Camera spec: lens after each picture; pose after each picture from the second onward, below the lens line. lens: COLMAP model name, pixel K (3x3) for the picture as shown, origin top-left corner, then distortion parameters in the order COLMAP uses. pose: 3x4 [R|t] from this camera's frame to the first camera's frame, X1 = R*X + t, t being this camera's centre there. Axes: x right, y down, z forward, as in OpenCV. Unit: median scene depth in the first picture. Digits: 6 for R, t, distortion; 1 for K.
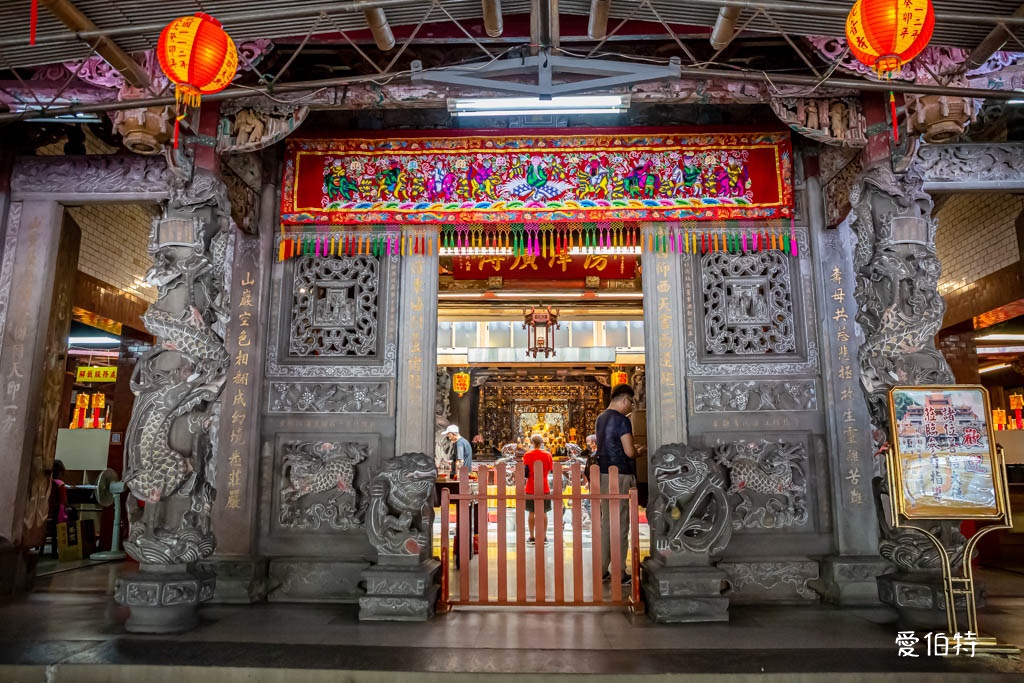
lens RADIAL K [[740.2, 0, 512.0], [0, 740.2, 341.5], [0, 0, 1]] dist [-0.052522, 0.001217]
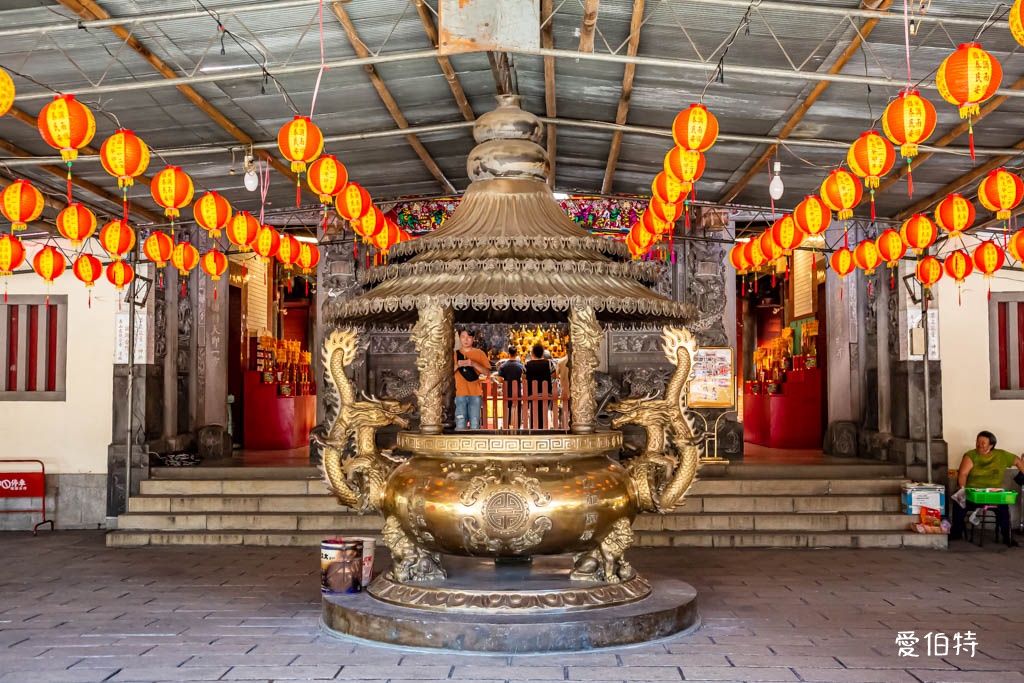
lens RADIAL K [[1219.1, 0, 512.0], [0, 1219.1, 341.5], [0, 0, 1]] dist [0.002342, -0.000513]
pose [[0.999891, -0.004720, 0.013989, -0.034886], [0.002660, 0.989608, 0.143766, -0.336131], [-0.014522, -0.143713, 0.989513, -1.806289]]
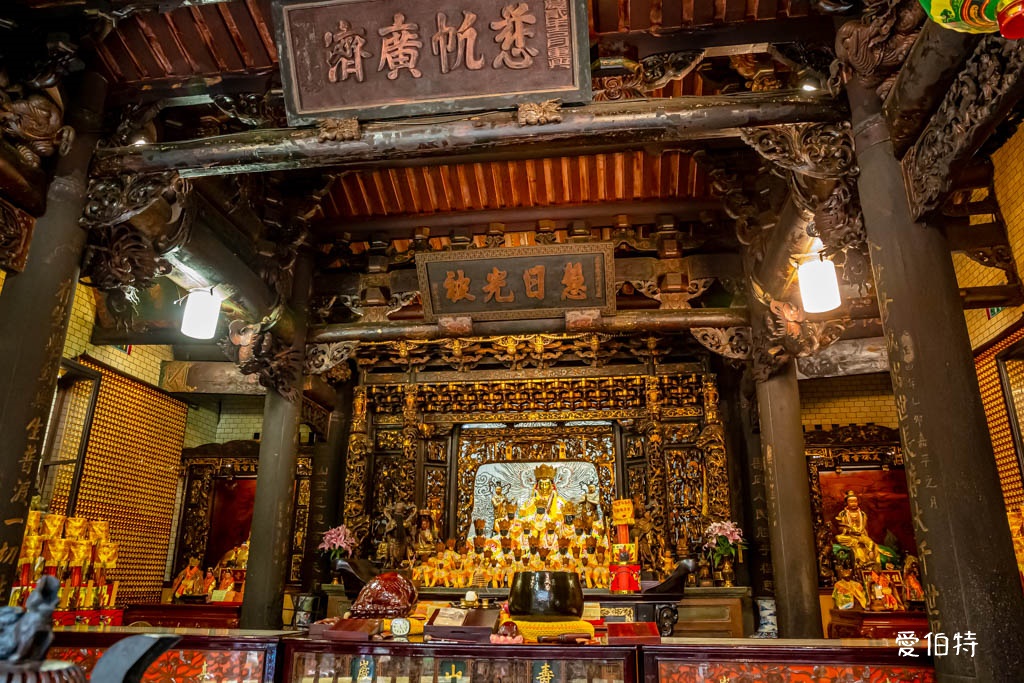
lens RADIAL K [[703.1, 0, 531.6], [0, 703.1, 333.7], [0, 0, 1]] dist [-0.108116, 0.090185]
pose [[0.995949, -0.031683, -0.084156, 0.245955], [0.017696, 0.986627, -0.162030, 0.331958], [0.088164, 0.159884, 0.983191, 2.460337]]
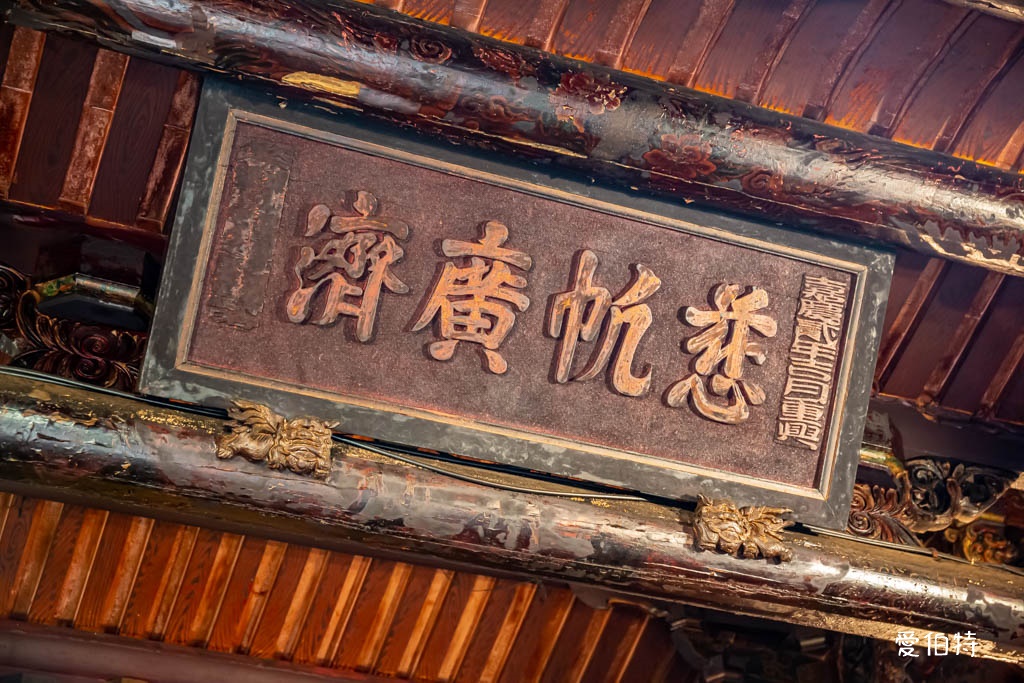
lens RADIAL K [[1892.9, 0, 512.0], [0, 1892.9, 341.5], [0, 0, 1]] dist [0.062039, 0.129148]
pose [[0.906753, 0.220193, 0.359604, -0.134954], [-0.023993, 0.878384, -0.477353, 0.327823], [-0.420980, 0.424213, 0.801760, 2.454692]]
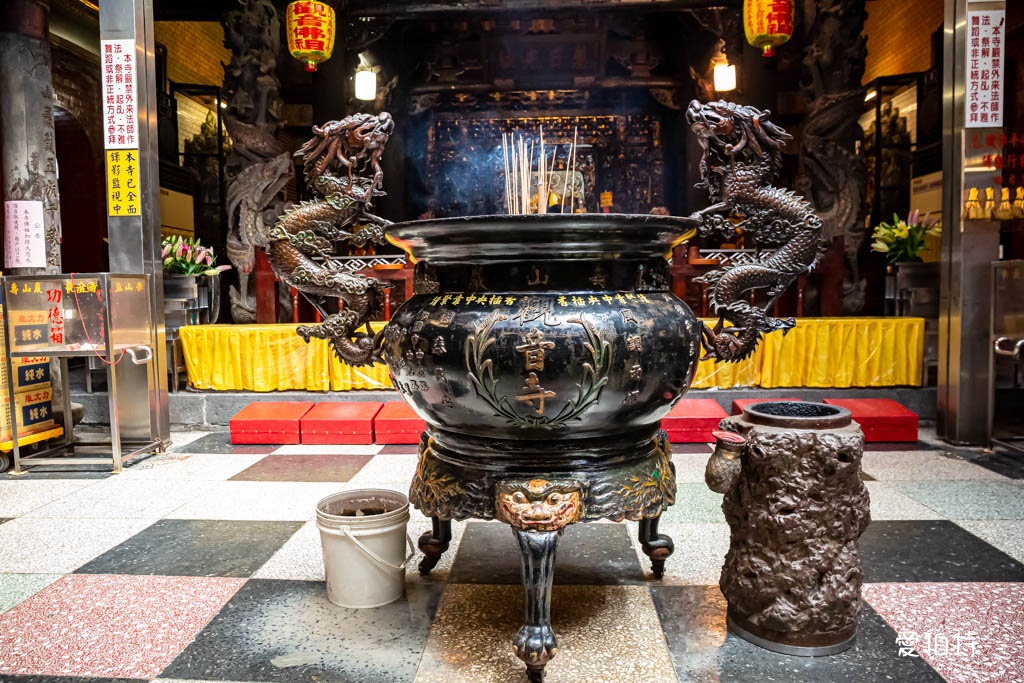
lens RADIAL K [[703.1, 0, 531.6], [0, 703.1, 333.7], [0, 0, 1]] dist [-0.108116, 0.090185]
pose [[0.999625, -0.023072, 0.014724, 0.073646], [0.018712, 0.968689, 0.247572, 0.312744], [-0.019975, -0.247204, 0.968758, 1.749588]]
